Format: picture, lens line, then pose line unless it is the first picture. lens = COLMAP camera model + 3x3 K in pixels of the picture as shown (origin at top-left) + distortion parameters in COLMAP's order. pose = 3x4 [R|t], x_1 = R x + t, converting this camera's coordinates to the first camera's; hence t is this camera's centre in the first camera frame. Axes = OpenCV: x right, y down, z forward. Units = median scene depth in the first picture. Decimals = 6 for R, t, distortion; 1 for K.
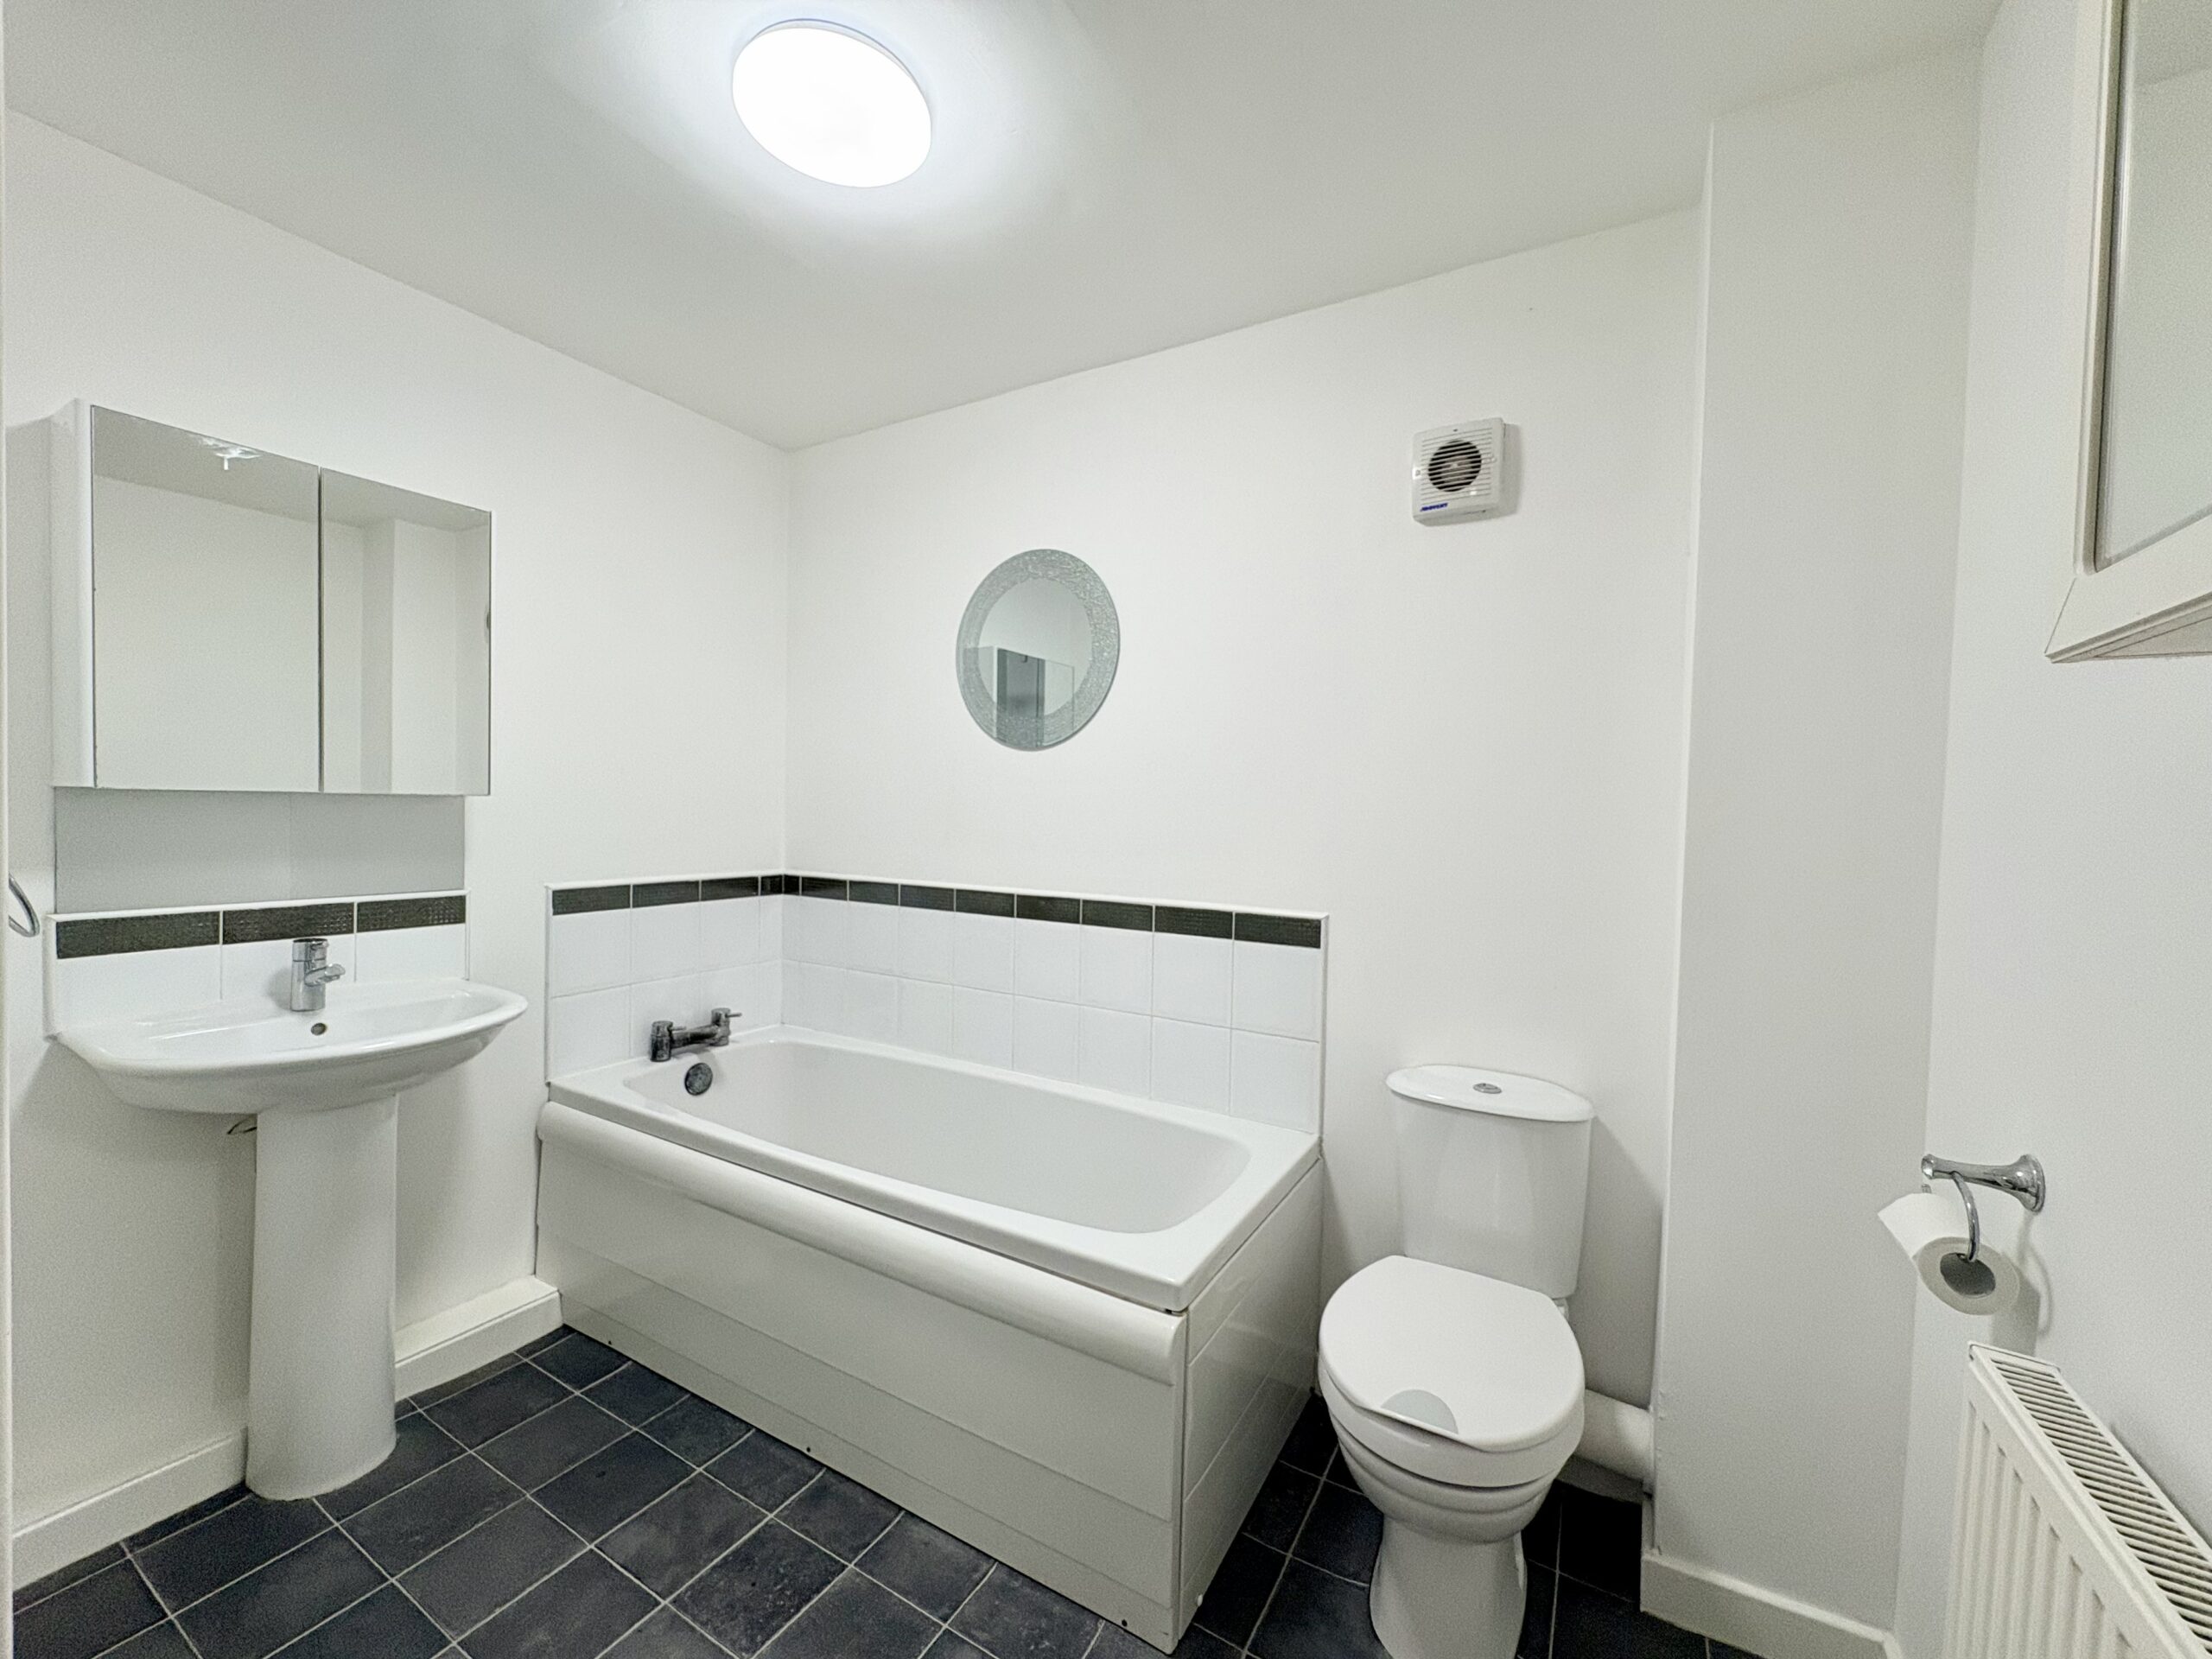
lens RADIAL K [[878.6, 0, 1102.2], [0, 878.6, 828.7], [0, 0, 1]] dist [-0.000197, -0.000325]
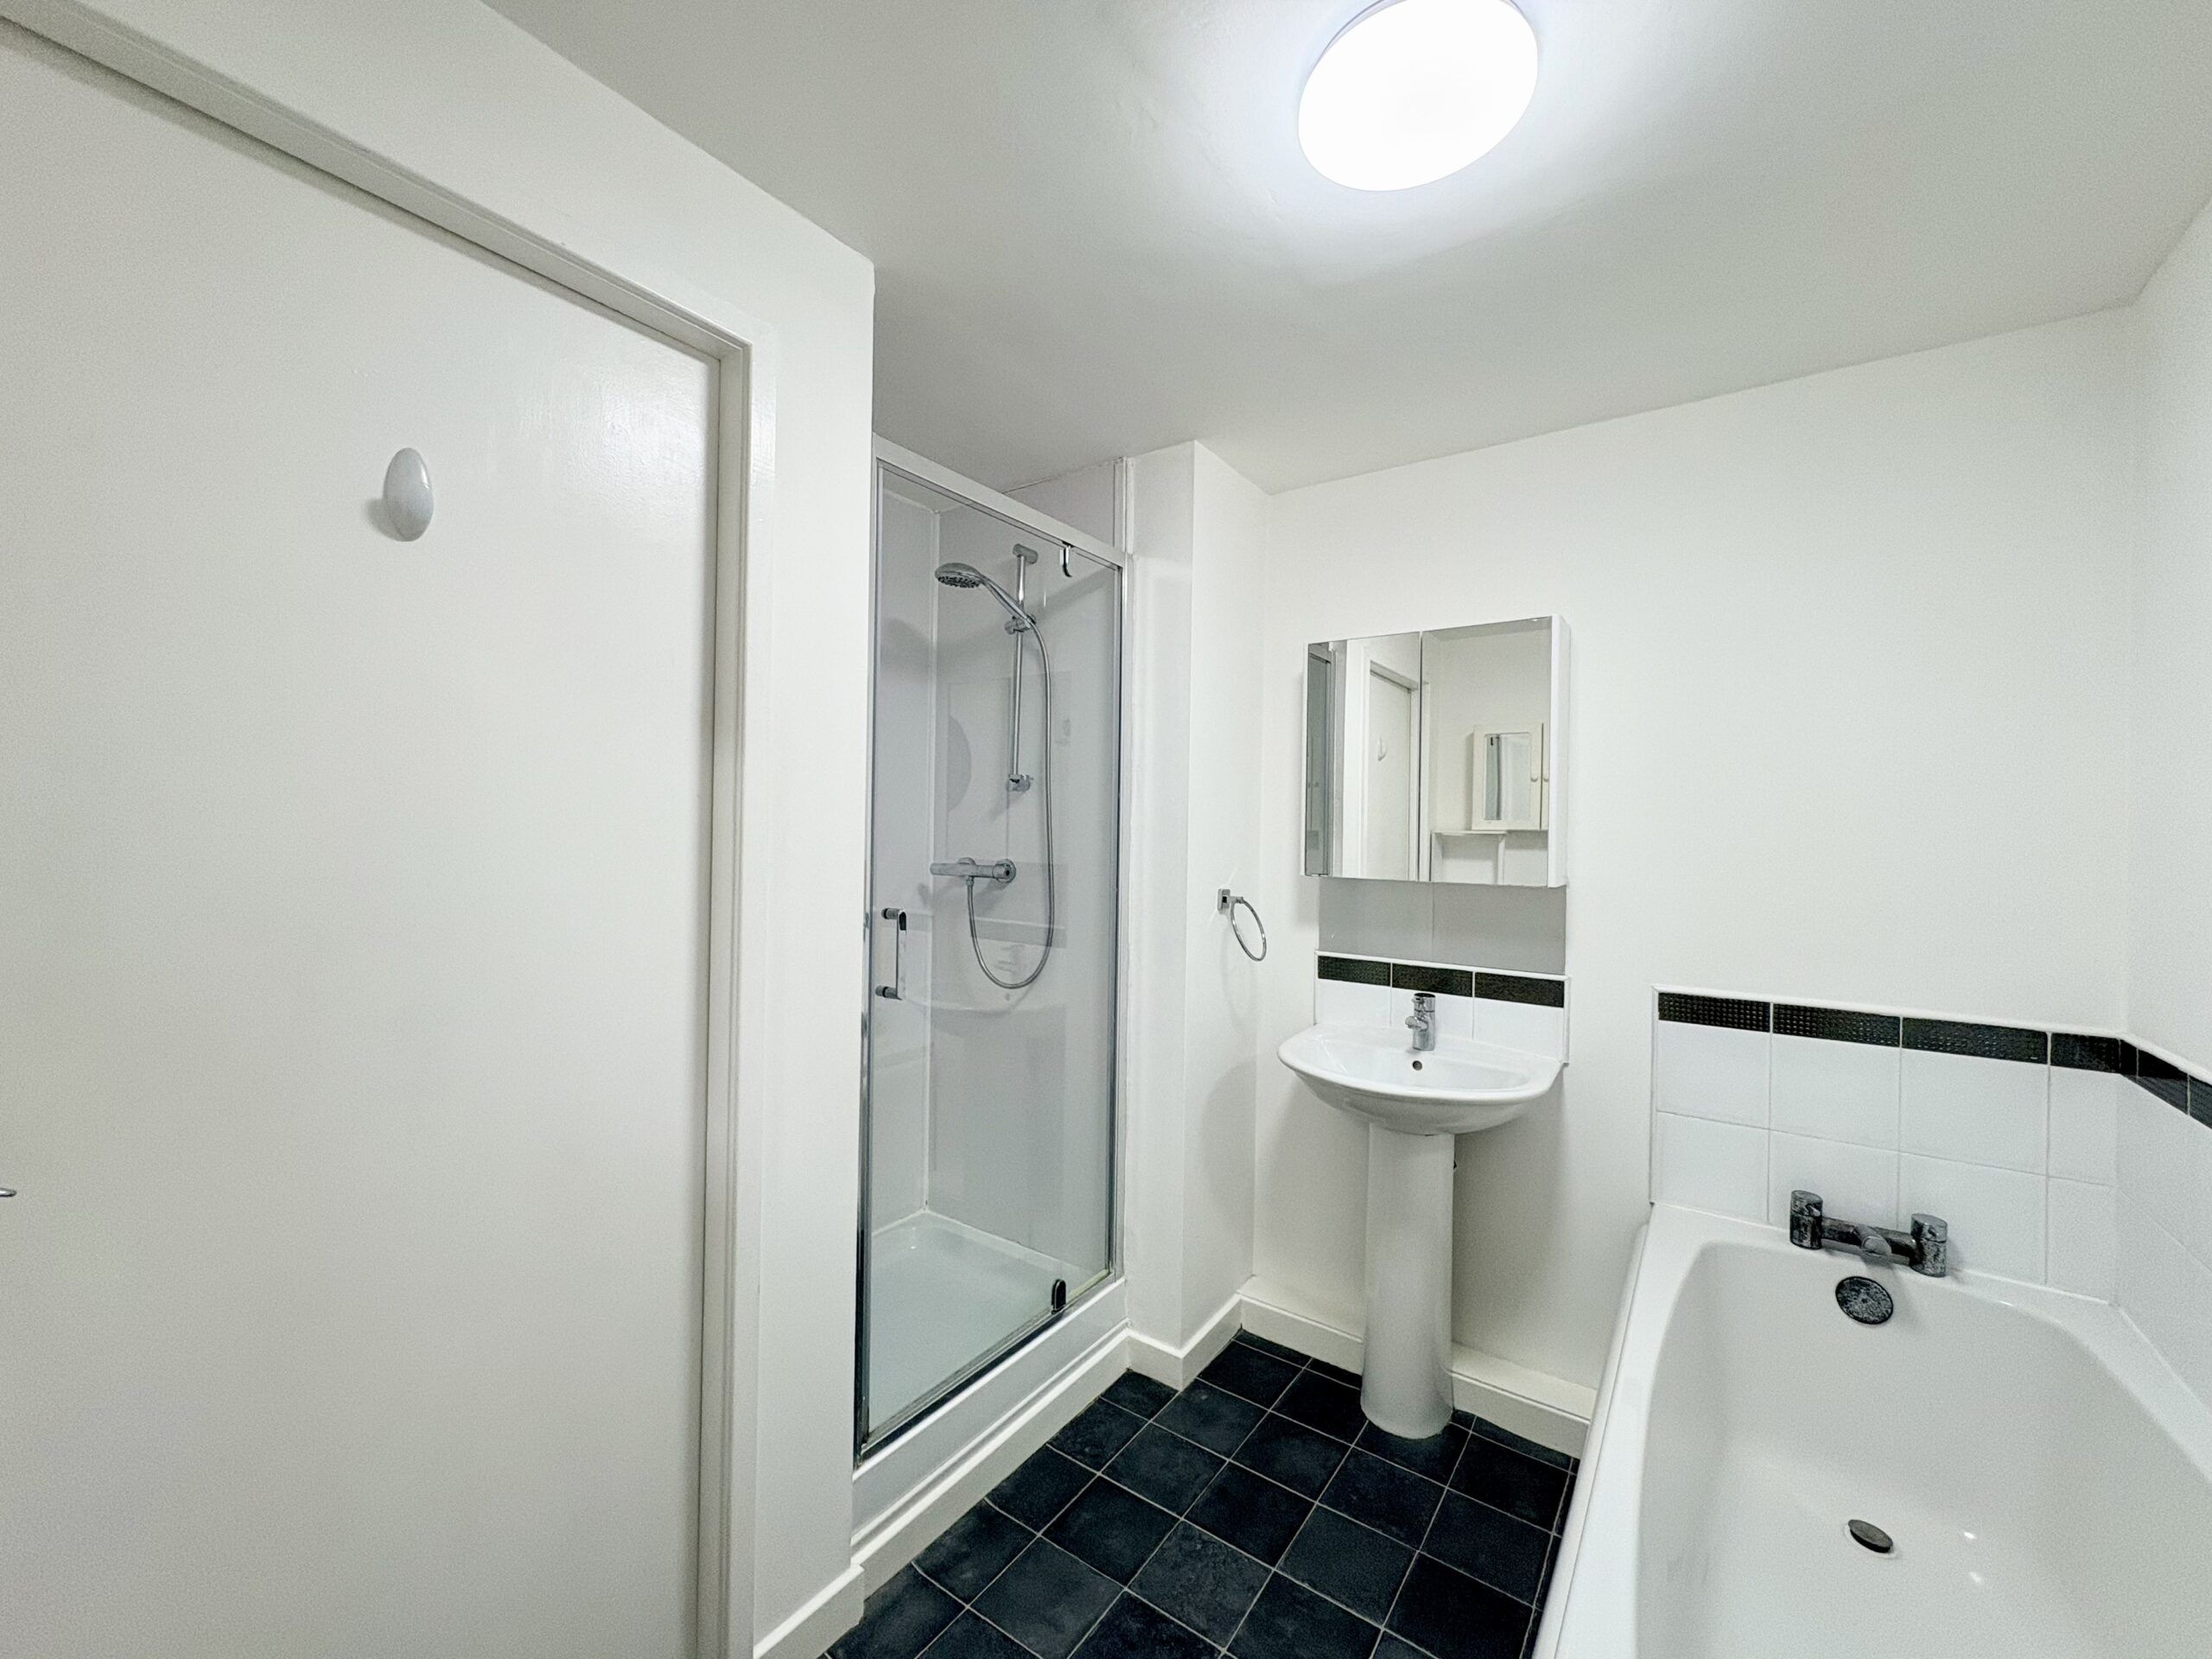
lens RADIAL K [[878.6, 0, 1102.2], [0, 878.6, 828.7], [0, 0, 1]] dist [-0.000197, -0.000325]
pose [[-0.090834, -0.025021, -0.995552, 0.367078], [-0.044923, 0.998770, -0.021003, -0.058161], [0.994852, 0.042815, -0.091847, 0.545573]]
